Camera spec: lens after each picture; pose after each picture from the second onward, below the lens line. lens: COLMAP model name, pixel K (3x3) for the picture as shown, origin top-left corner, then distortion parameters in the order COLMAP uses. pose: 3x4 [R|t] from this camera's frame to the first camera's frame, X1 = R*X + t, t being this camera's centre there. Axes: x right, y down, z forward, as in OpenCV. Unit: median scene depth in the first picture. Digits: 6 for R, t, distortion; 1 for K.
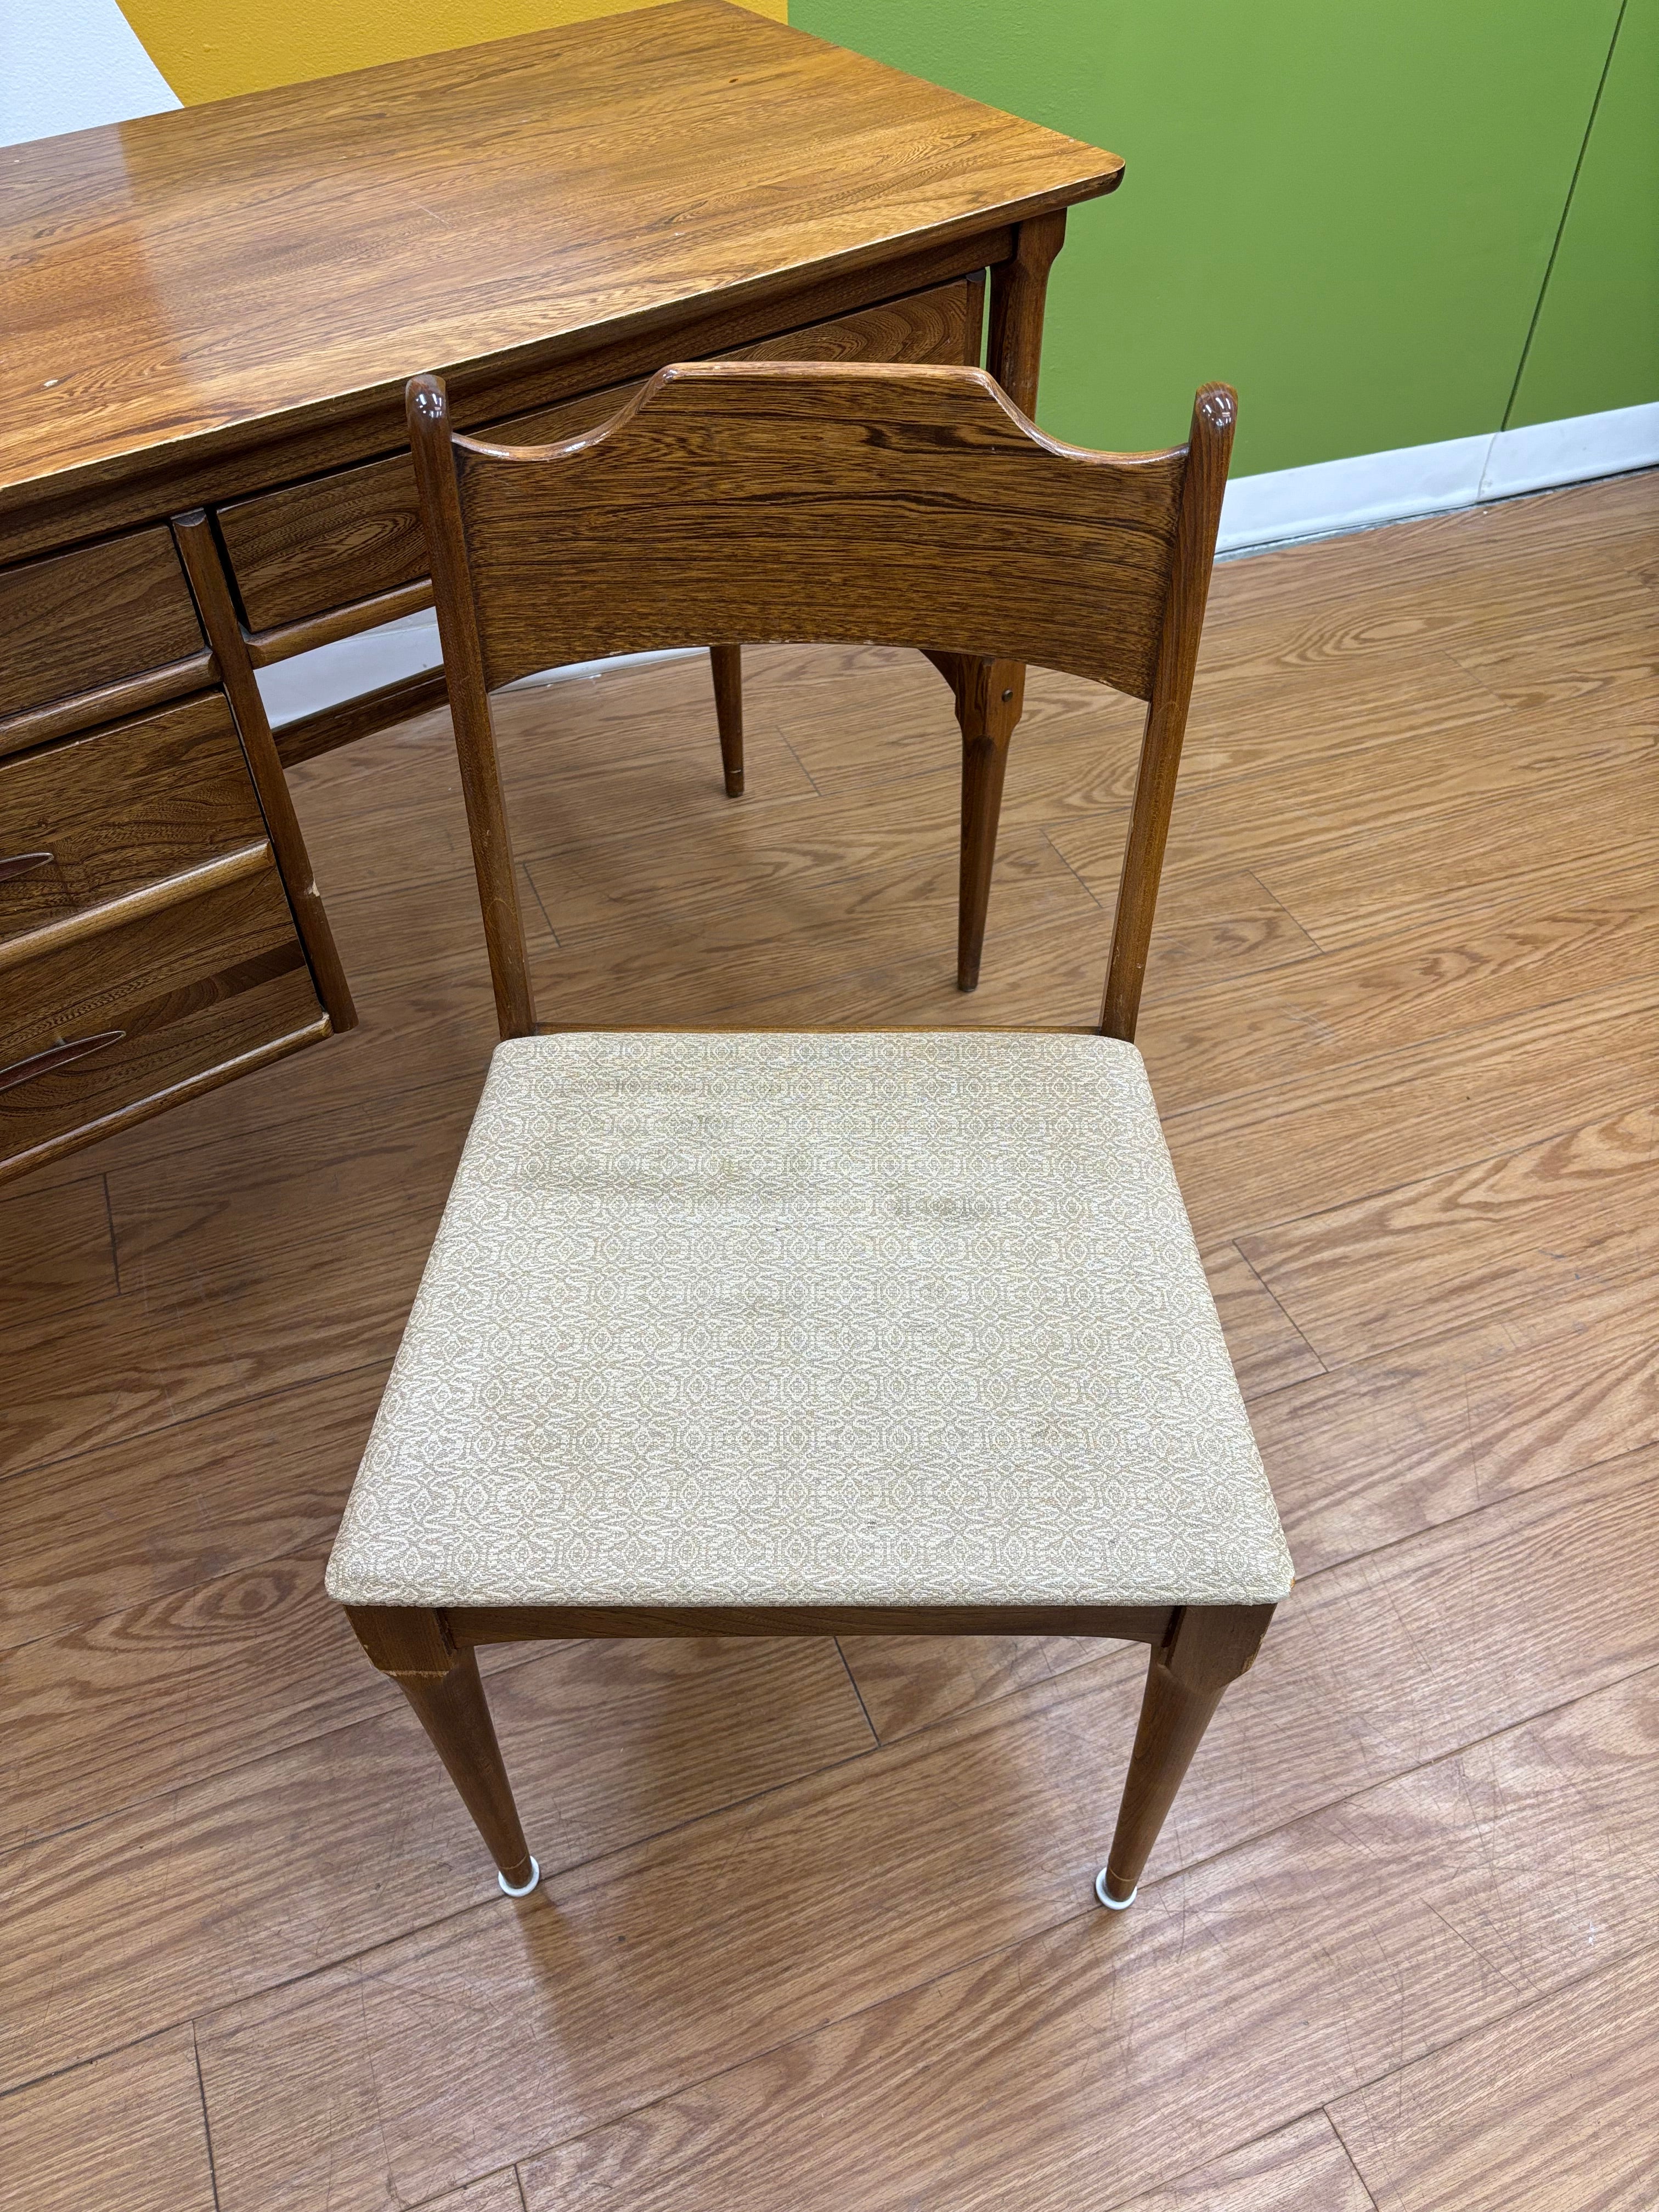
lens RADIAL K [[1683.7, 0, 845.2], [0, 1683.7, 1118.0], [0, 0, 1]] dist [0.033453, -0.035598]
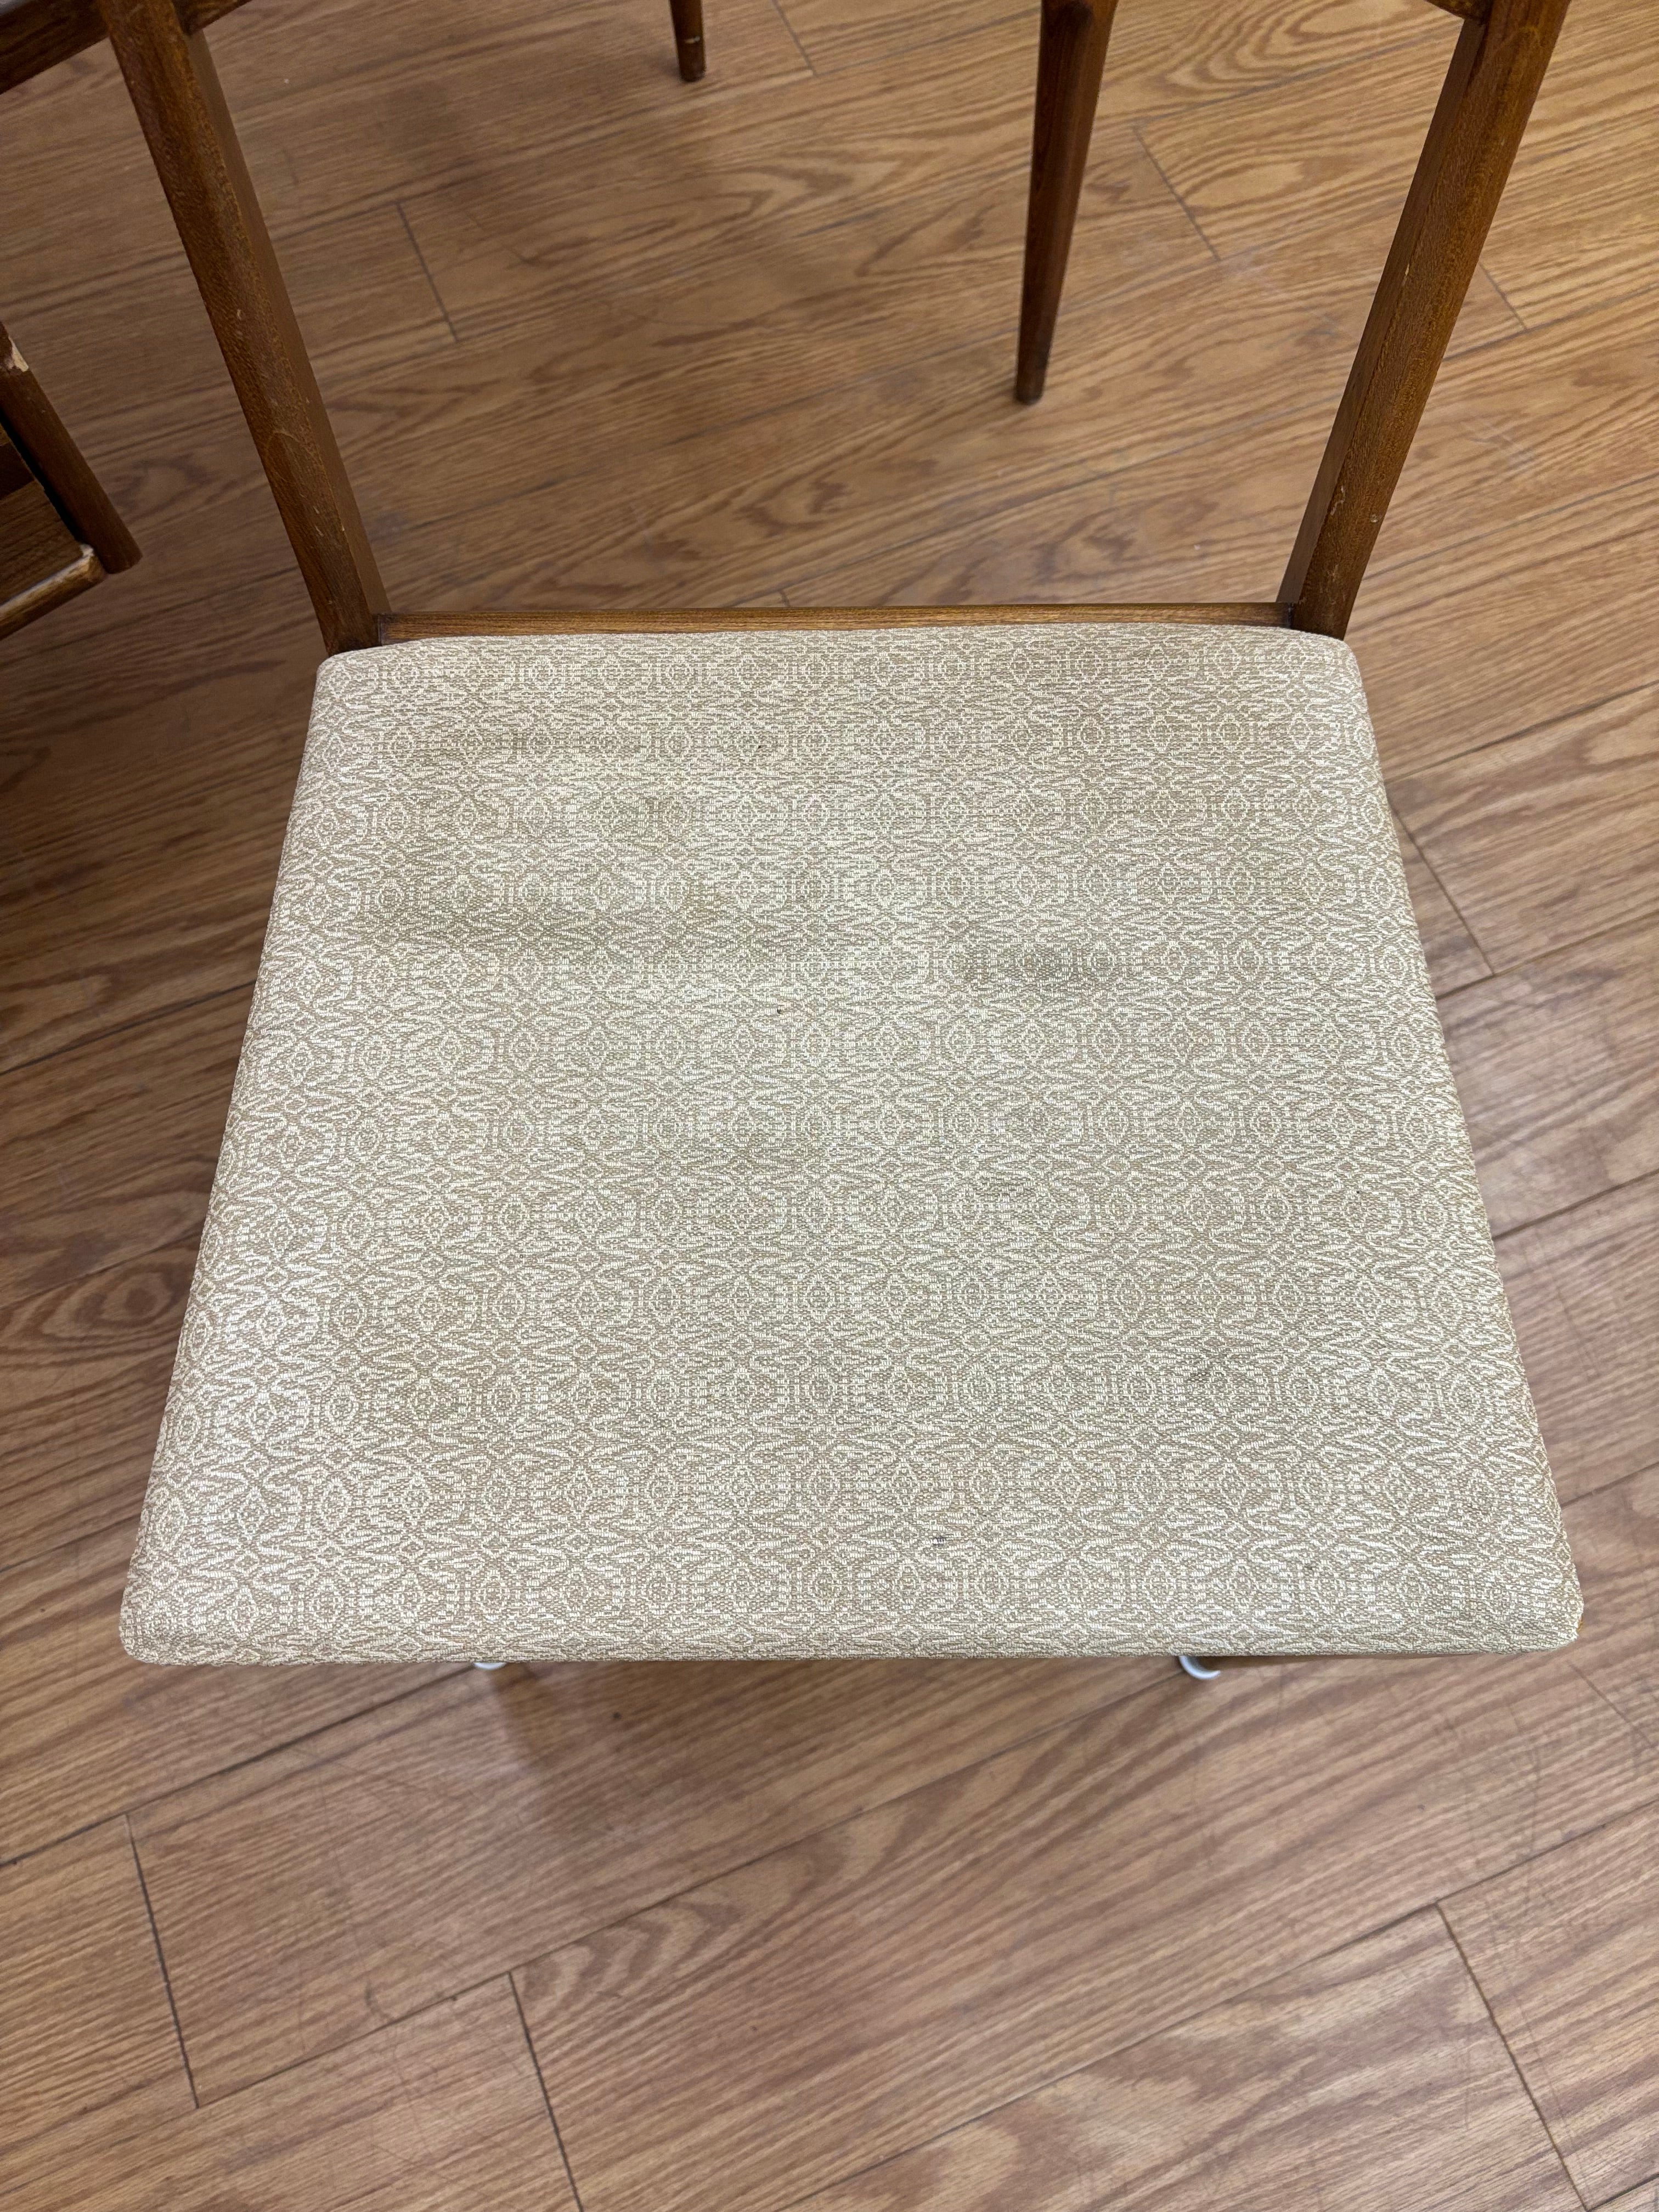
lens RADIAL K [[1683.7, 0, 819.6], [0, 1683.7, 1114.9], [0, 0, 1]] dist [0.033453, -0.035598]
pose [[0.999804, -0.012453, -0.015380, -0.011982], [0.017436, 0.921931, 0.386962, -0.106619], [0.009361, -0.387155, 0.921967, 0.297292]]
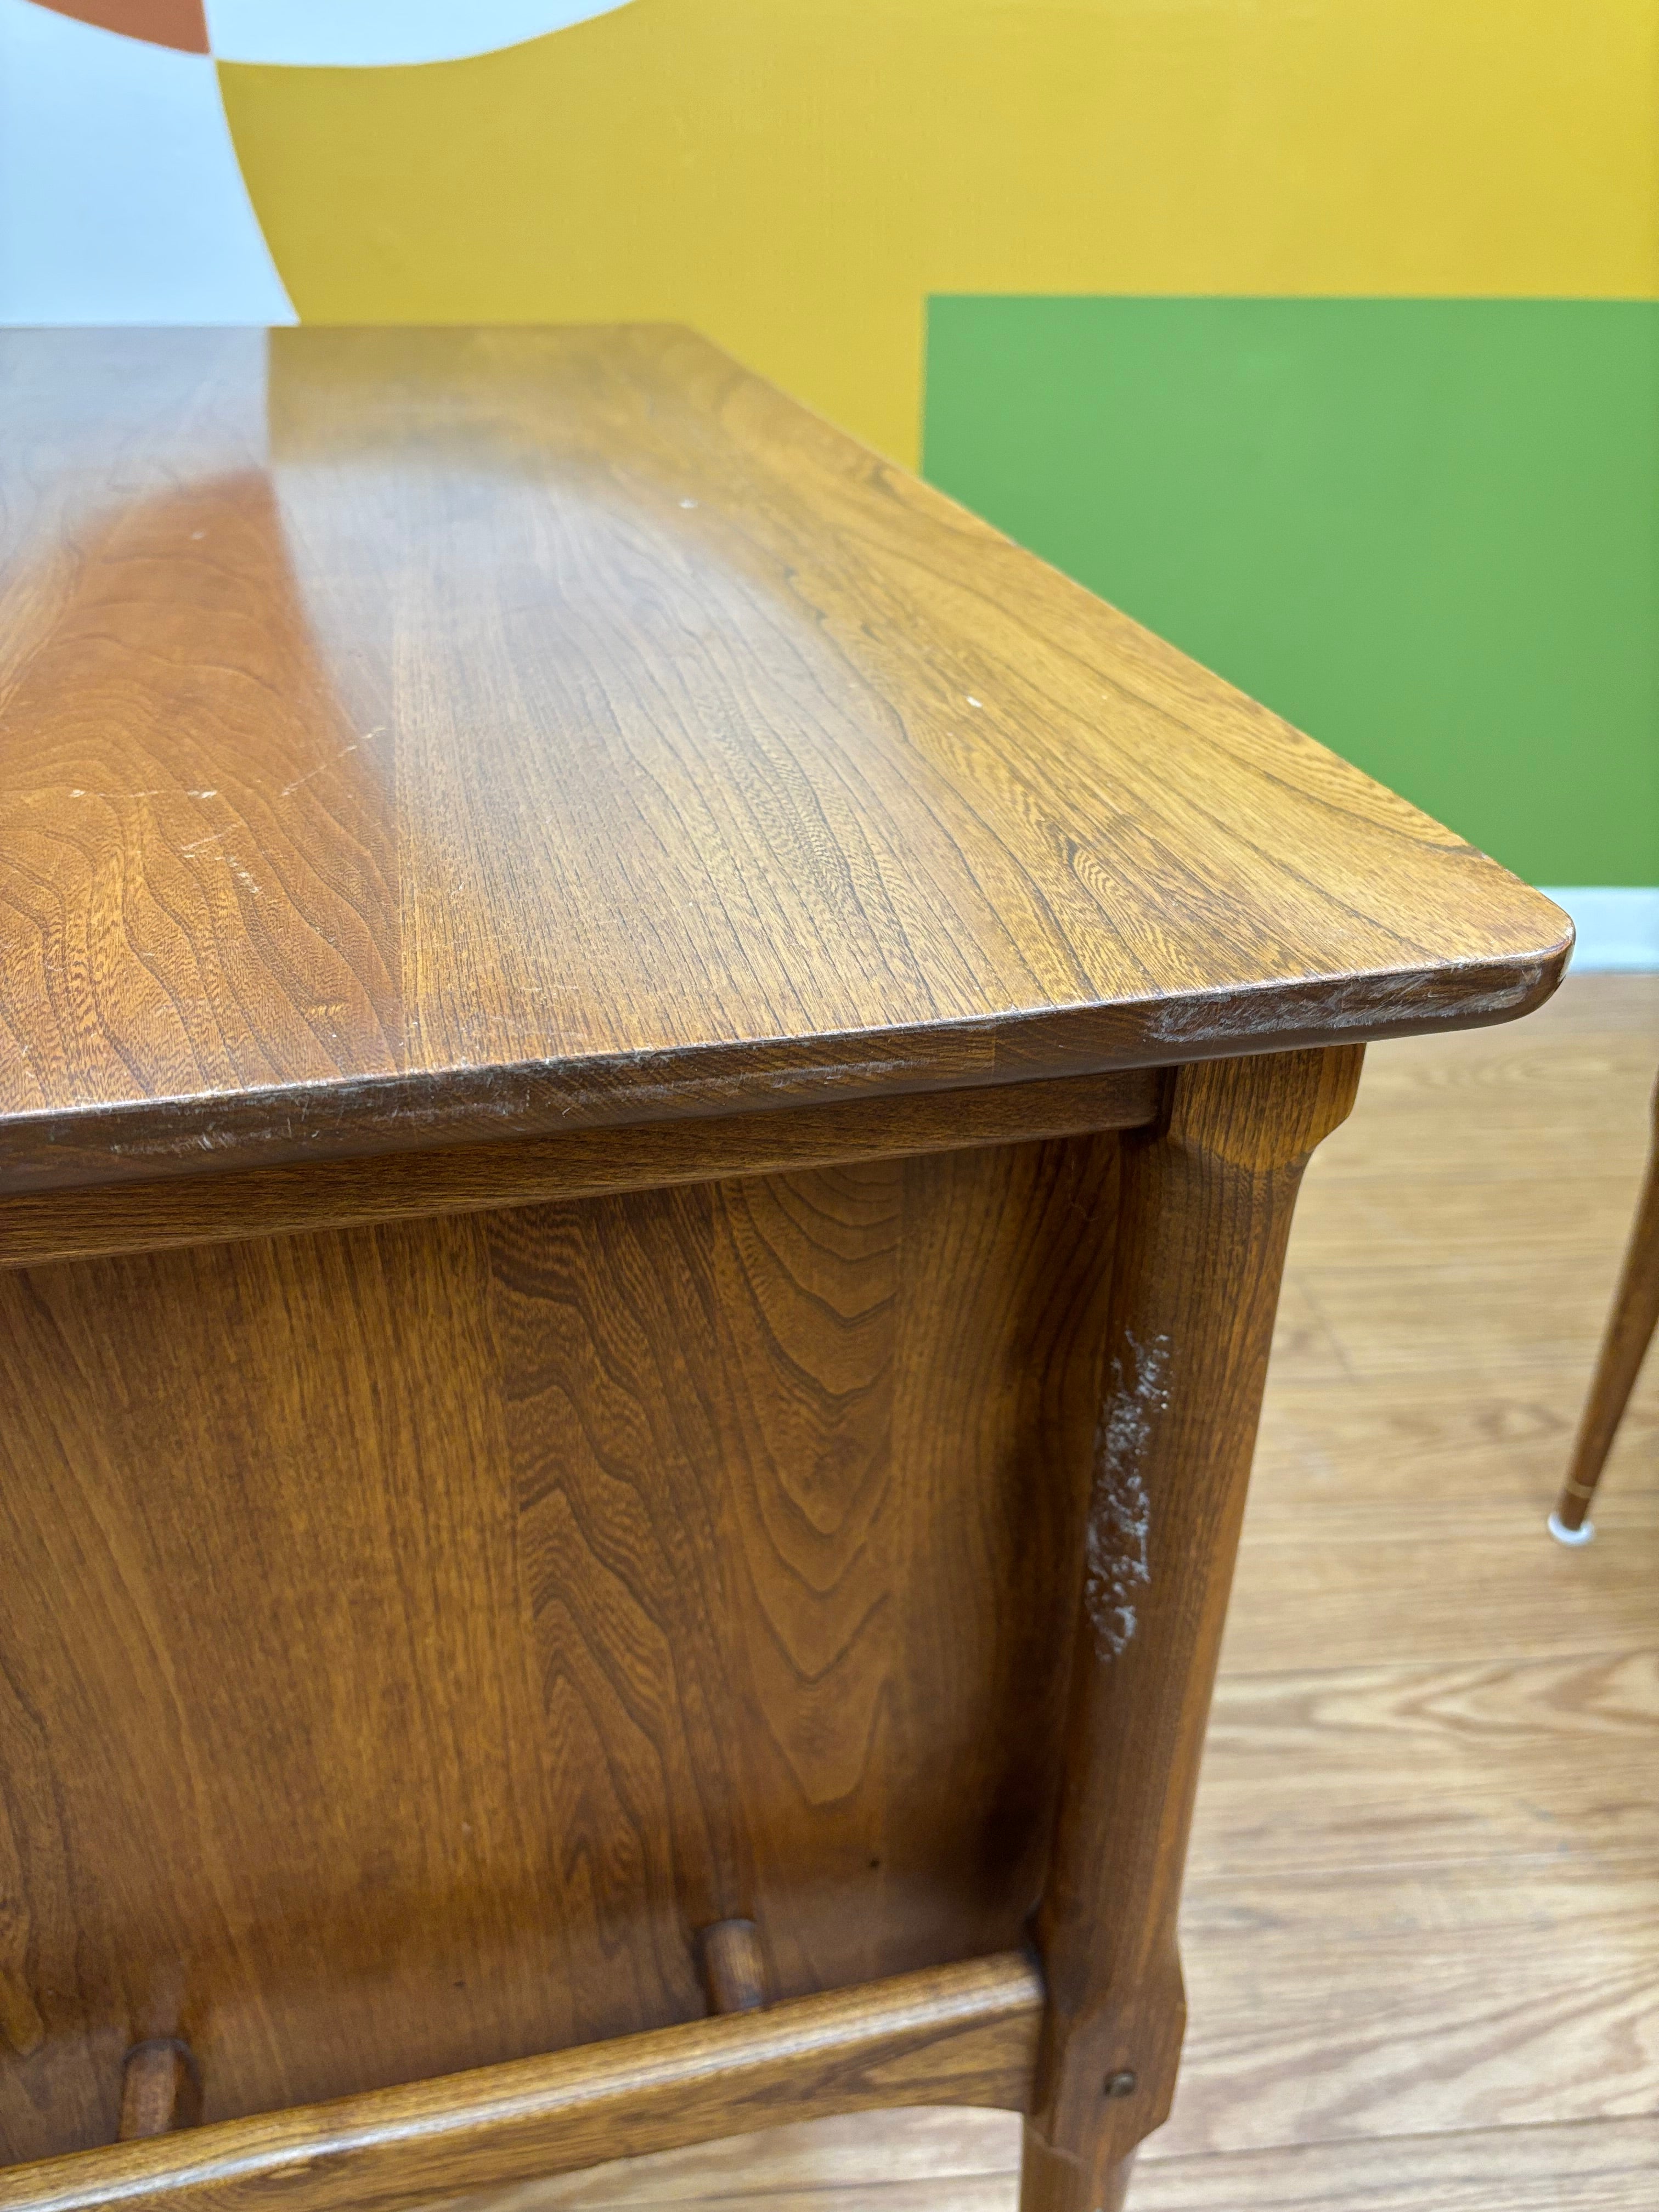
lens RADIAL K [[1683.7, 0, 854.3], [0, 1683.7, 1112.7], [0, 0, 1]] dist [0.033453, -0.035598]
pose [[0.959716, 0.156280, -0.233498, 0.318270], [-0.216046, 0.941772, -0.257660, 0.060347], [0.179635, 0.297727, 0.937598, 0.232518]]
